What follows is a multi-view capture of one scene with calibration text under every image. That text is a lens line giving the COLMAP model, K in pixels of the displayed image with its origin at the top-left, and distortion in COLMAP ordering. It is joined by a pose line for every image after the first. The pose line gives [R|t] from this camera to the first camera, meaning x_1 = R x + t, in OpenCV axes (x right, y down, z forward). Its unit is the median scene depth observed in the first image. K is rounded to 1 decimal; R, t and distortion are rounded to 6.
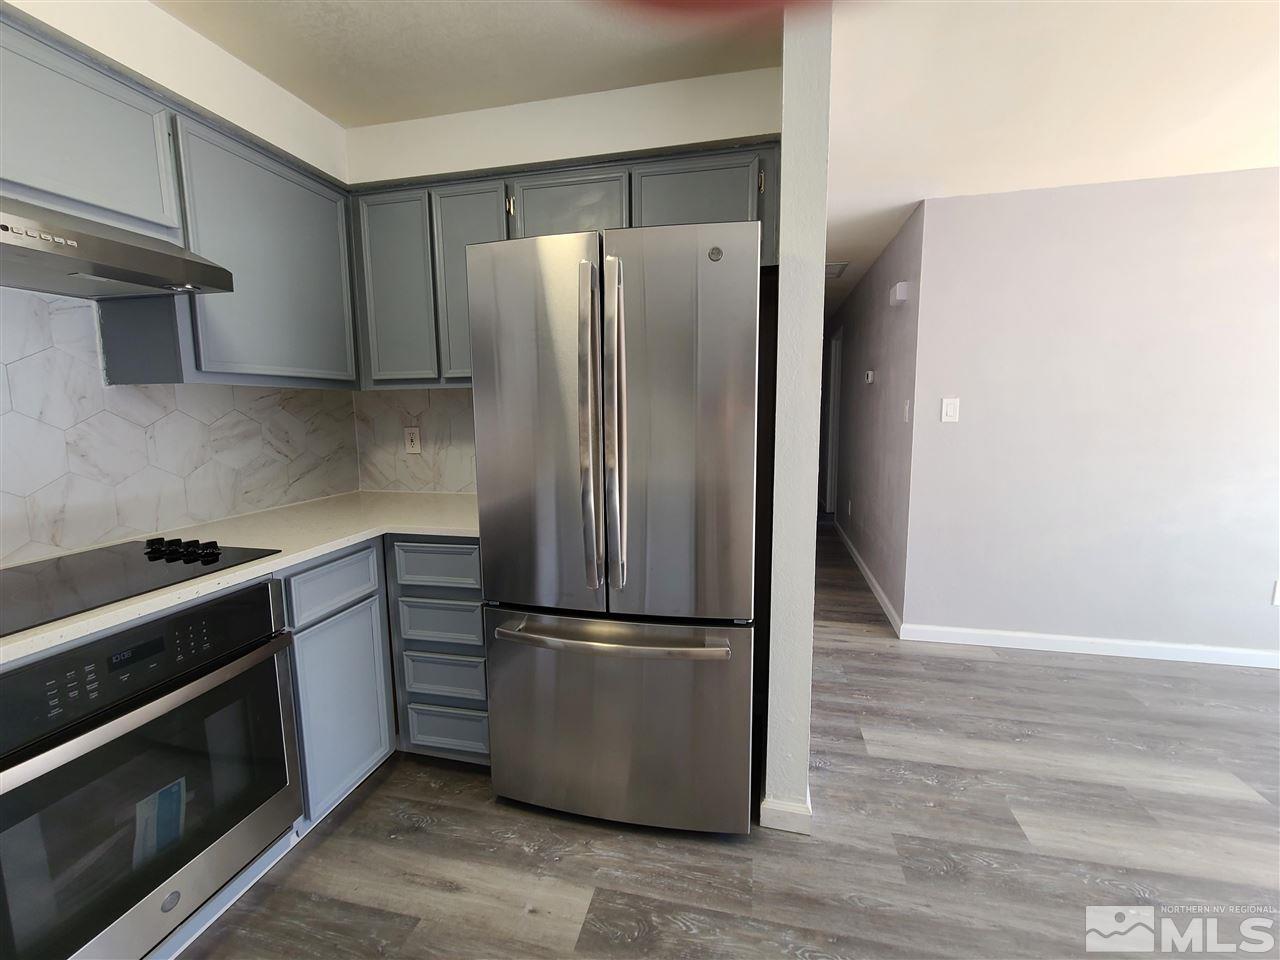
lens RADIAL K [[525.1, 0, 641.0], [0, 525.1, 469.4], [0, 0, 1]] dist [-0.002573, 0.000067]
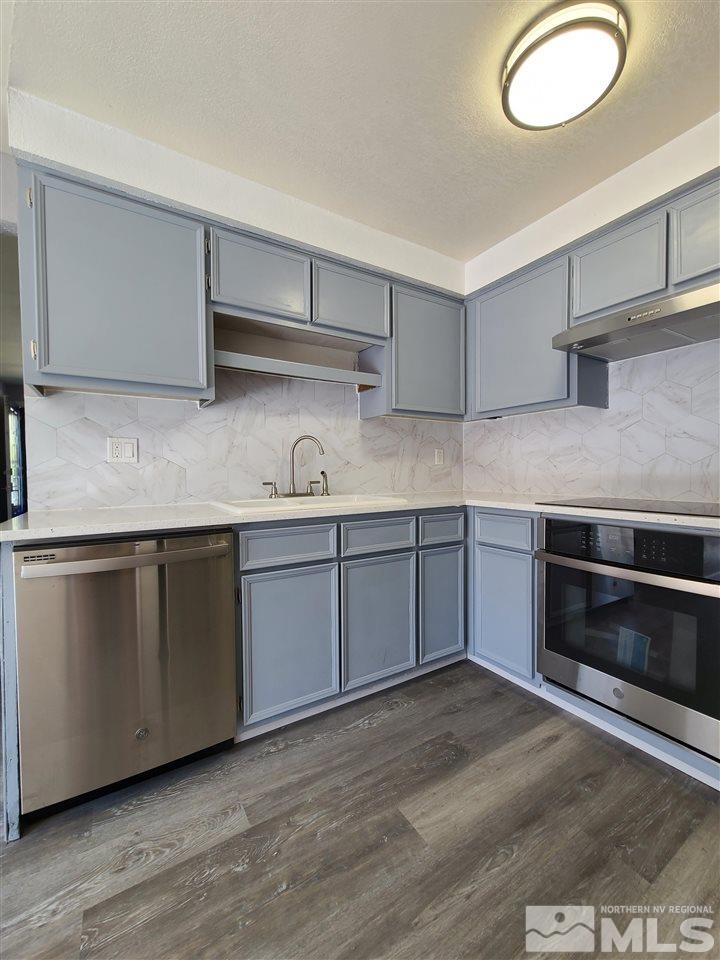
lens RADIAL K [[393.8, 0, 369.0], [0, 393.8, 481.7], [0, 0, 1]] dist [-0.002573, 0.000067]
pose [[-0.704361, 0.039926, -0.708718, 0.439300], [-0.063079, 0.990947, 0.118516, 0.037985], [0.707034, 0.128183, -0.695465, 0.994256]]
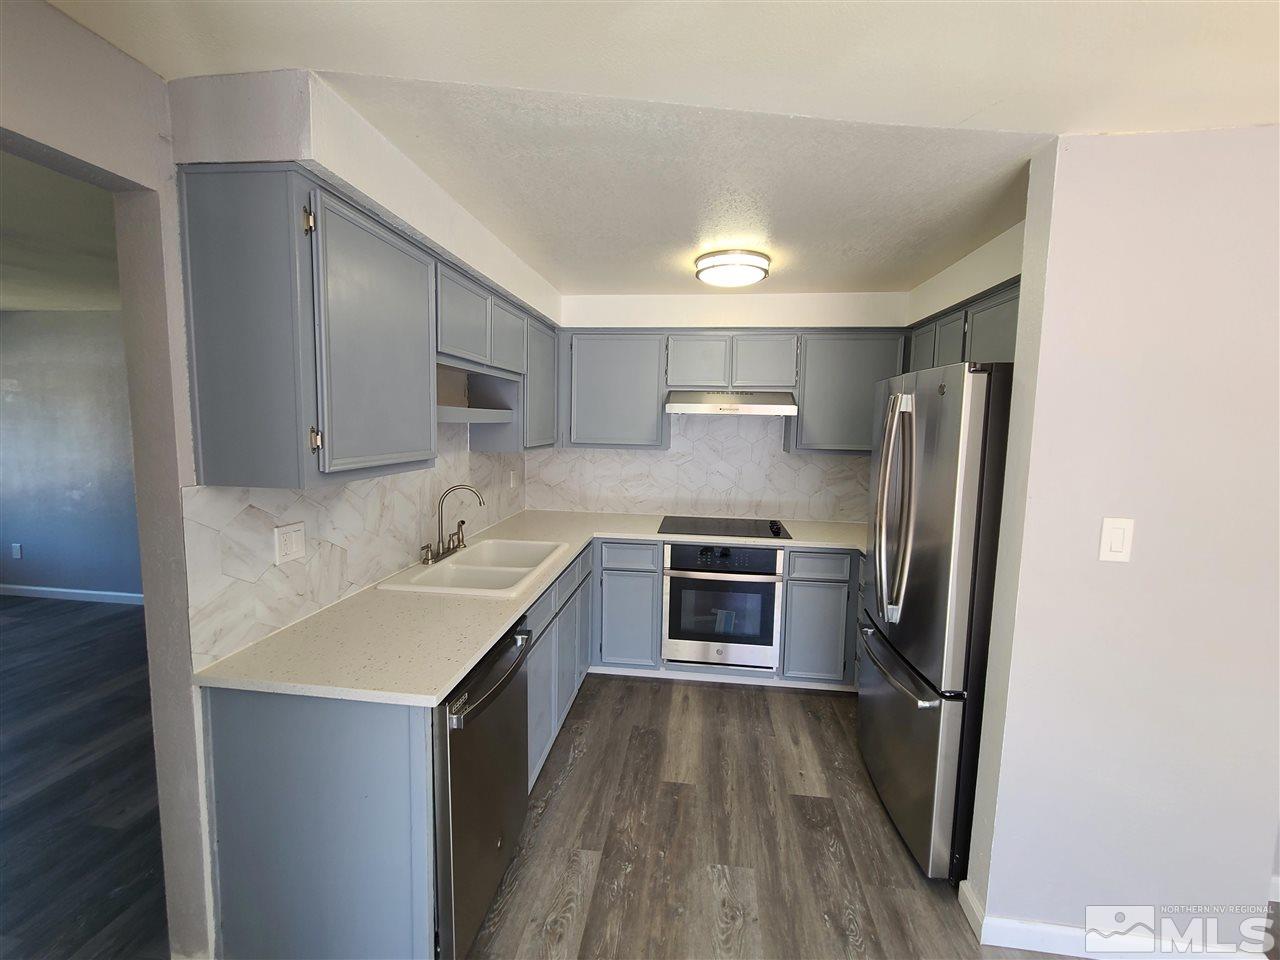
lens RADIAL K [[529.6, 0, 642.5], [0, 529.6, 467.7], [0, 0, 1]] dist [-0.001094, -0.000191]
pose [[0.105011, 0.105537, -0.988855, 1.313678], [-0.134778, 0.986689, 0.090993, -0.236478], [0.985296, 0.123720, 0.117837, 0.146300]]
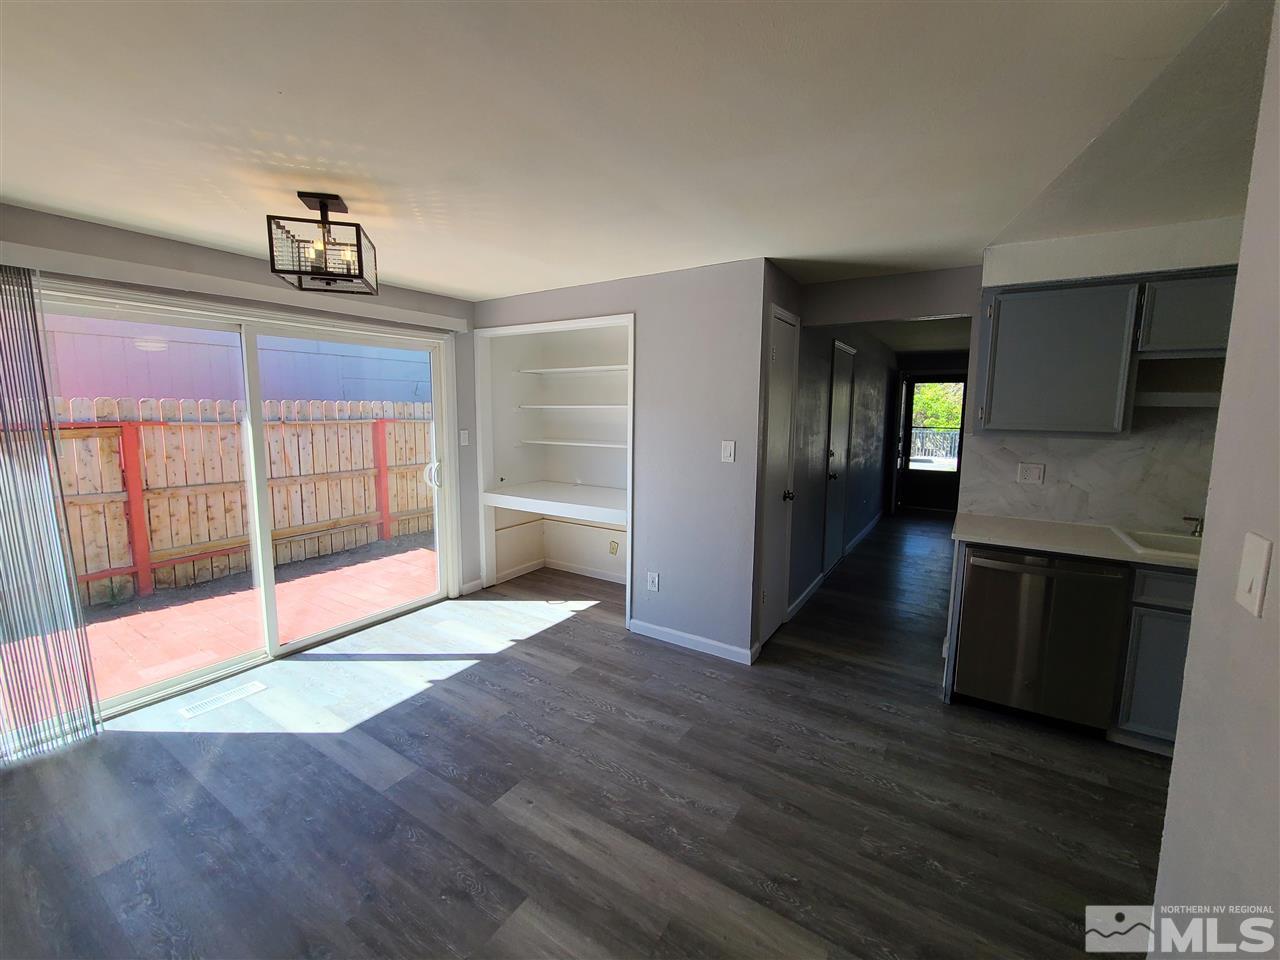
lens RADIAL K [[525.1, 0, 641.0], [0, 525.1, 469.4], [0, 0, 1]] dist [-0.002573, 0.000067]
pose [[-0.940780, -0.035315, 0.337172, 0.850265], [0.042406, 0.974490, 0.220388, -0.403876], [-0.336354, 0.221635, -0.915284, 1.966401]]
